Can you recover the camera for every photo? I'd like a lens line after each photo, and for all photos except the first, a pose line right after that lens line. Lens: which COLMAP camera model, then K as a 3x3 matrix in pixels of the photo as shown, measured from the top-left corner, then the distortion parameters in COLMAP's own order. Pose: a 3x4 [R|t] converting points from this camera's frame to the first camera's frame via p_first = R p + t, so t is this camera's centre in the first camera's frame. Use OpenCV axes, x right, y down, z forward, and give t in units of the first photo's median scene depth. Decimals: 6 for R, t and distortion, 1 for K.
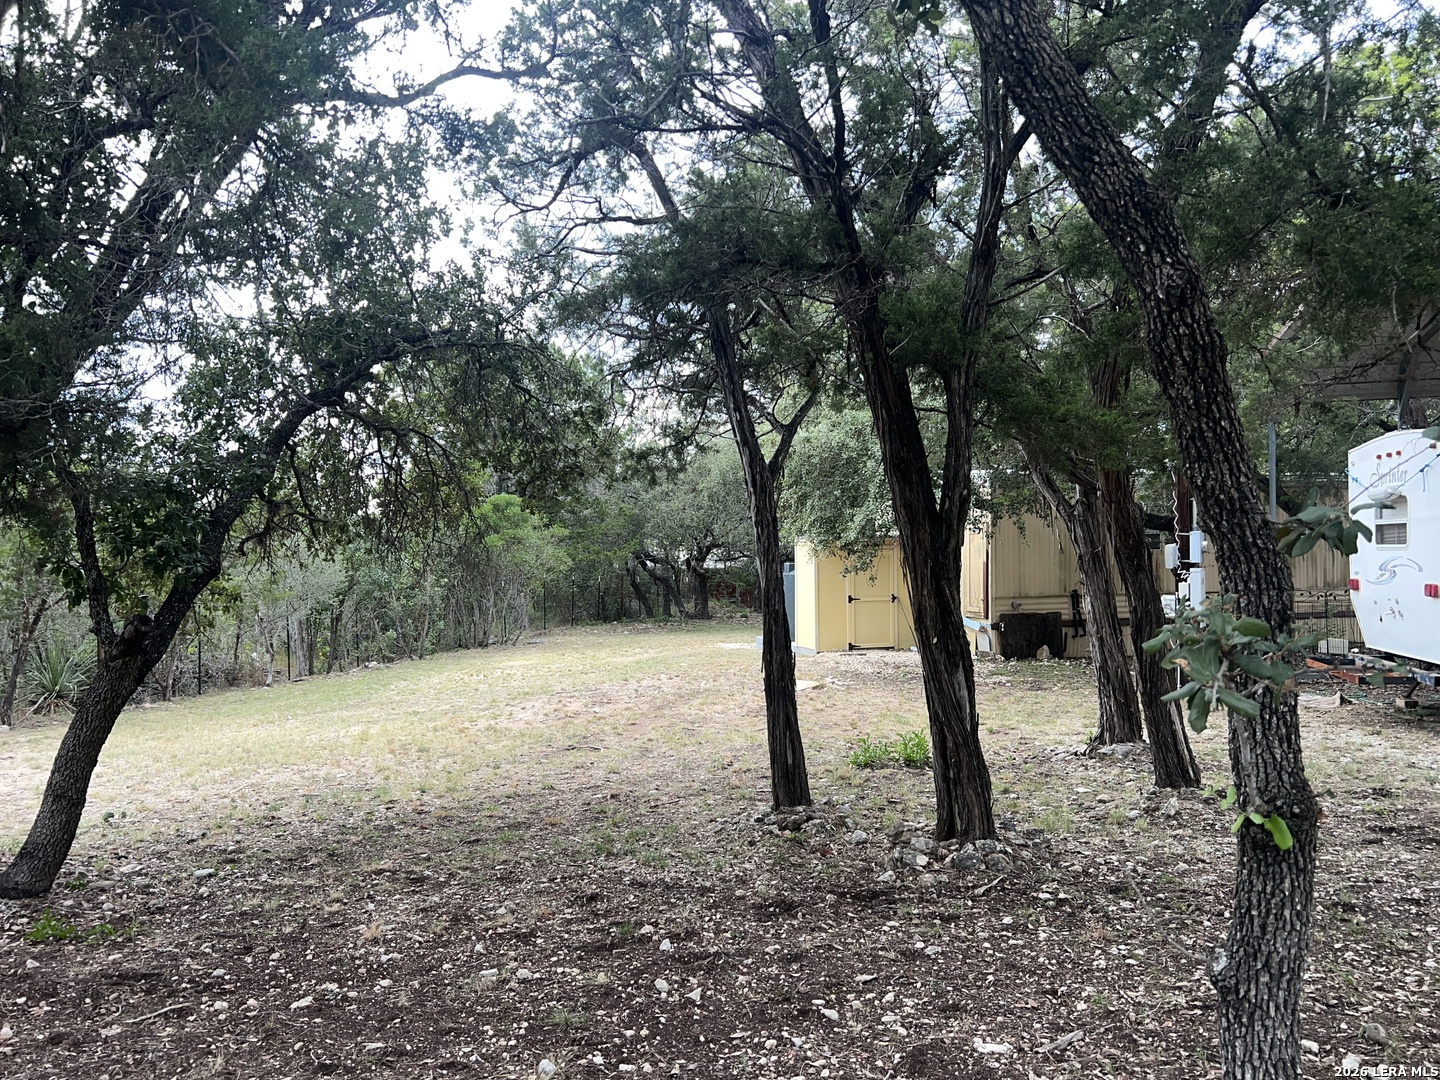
lens RADIAL K [[1133.6, 0, 720.2], [0, 1133.6, 538.3], [0, 0, 1]] dist [0.046911, -0.054162]
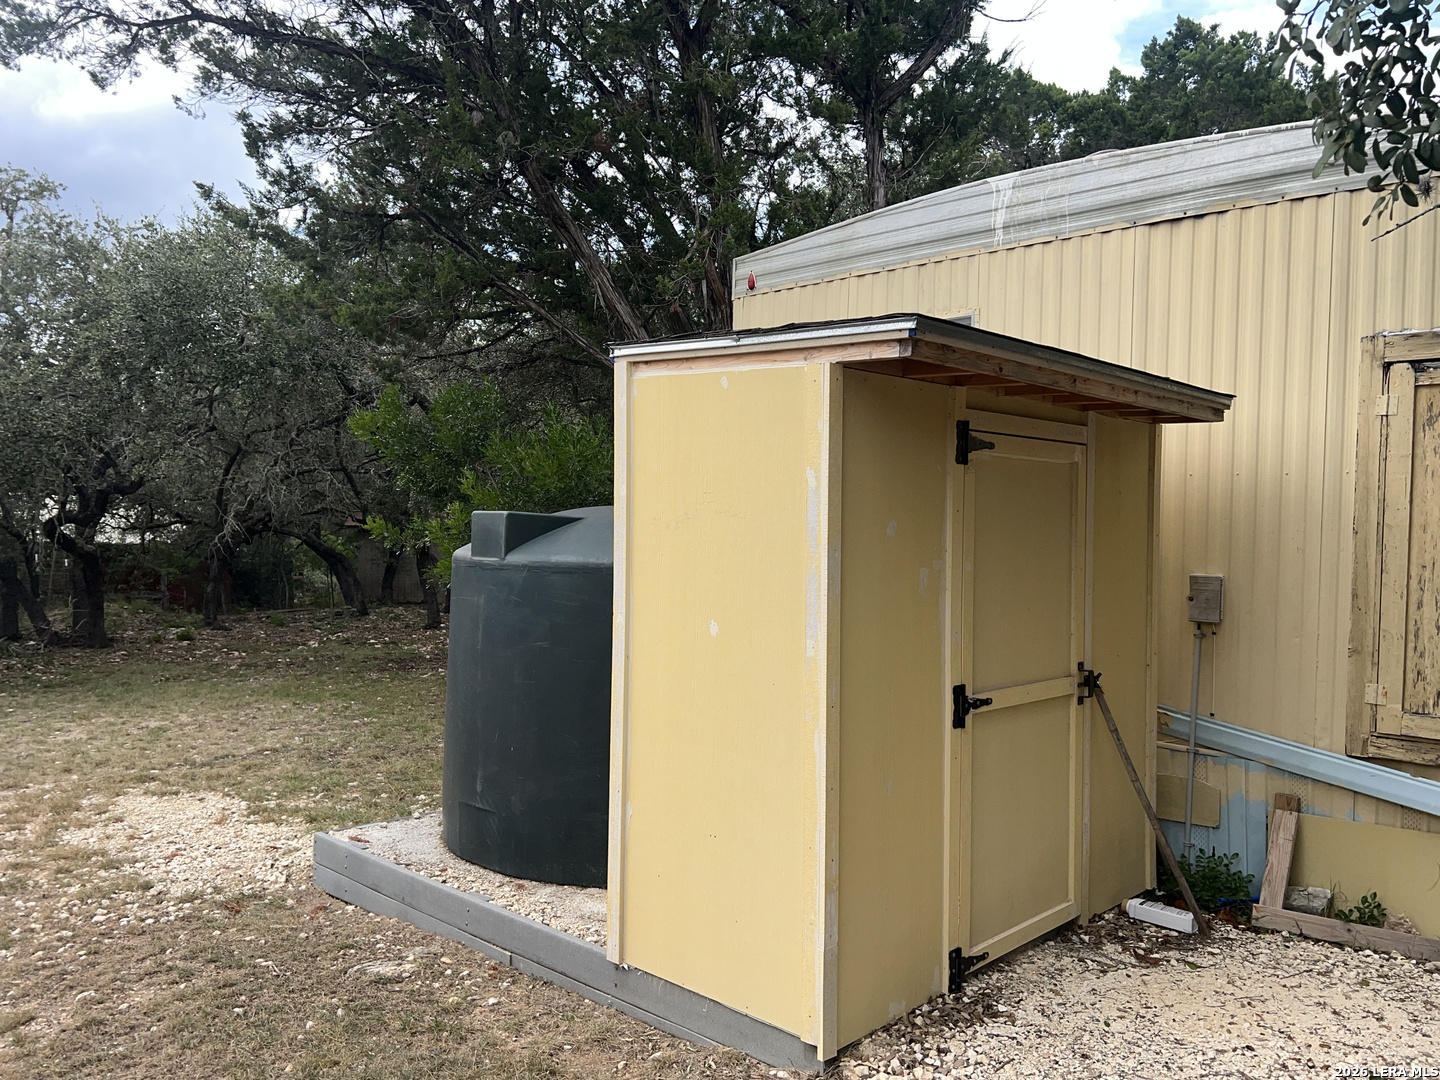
lens RADIAL K [[1133.6, 0, 722.0], [0, 1133.6, 540.7], [0, 0, 1]] dist [0.046911, -0.054162]
pose [[0.886370, 0.020395, 0.462529, -0.003018], [-0.028316, 0.999547, 0.010190, 0.012643], [-0.462111, -0.022129, 0.886546, 0.422430]]
